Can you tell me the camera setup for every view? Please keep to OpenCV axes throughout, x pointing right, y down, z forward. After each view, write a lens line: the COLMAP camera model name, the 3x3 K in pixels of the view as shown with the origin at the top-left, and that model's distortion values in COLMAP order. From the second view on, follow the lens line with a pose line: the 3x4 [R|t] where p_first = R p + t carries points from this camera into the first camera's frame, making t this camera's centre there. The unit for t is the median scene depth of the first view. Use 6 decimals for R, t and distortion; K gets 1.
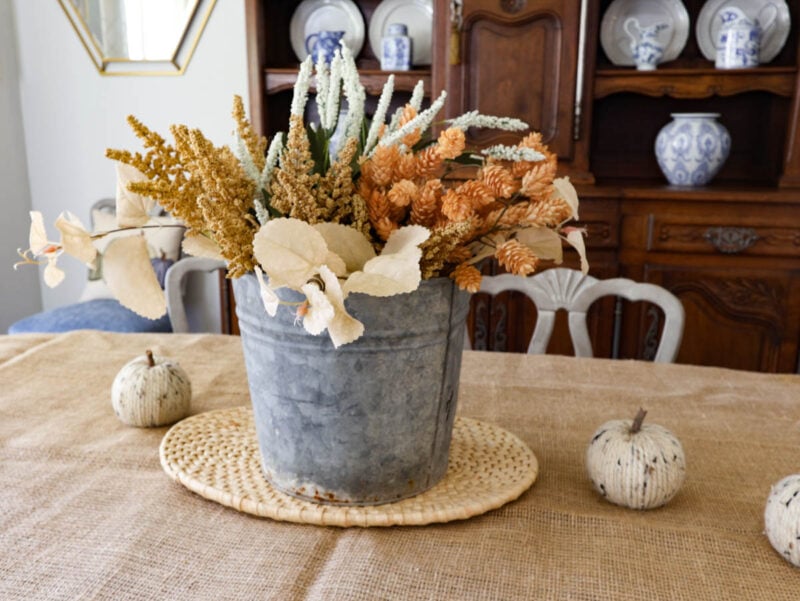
lens RADIAL K [[719.6, 0, 388.6], [0, 719.6, 318.4], [0, 0, 1]] dist [-0.000905, -0.005864]
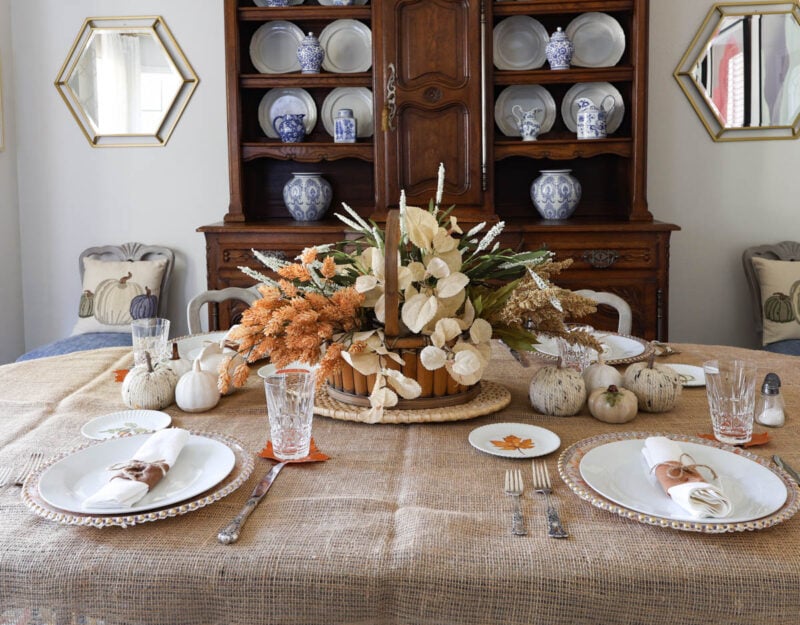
lens RADIAL K [[718.1, 0, 366.3], [0, 718.1, 224.0], [0, 0, 1]] dist [-0.004330, -0.002765]
pose [[0.992952, -0.032371, 0.114013, -0.189760], [0.052898, 0.981892, -0.181905, 0.077380], [-0.106060, 0.186654, 0.976684, -0.464461]]
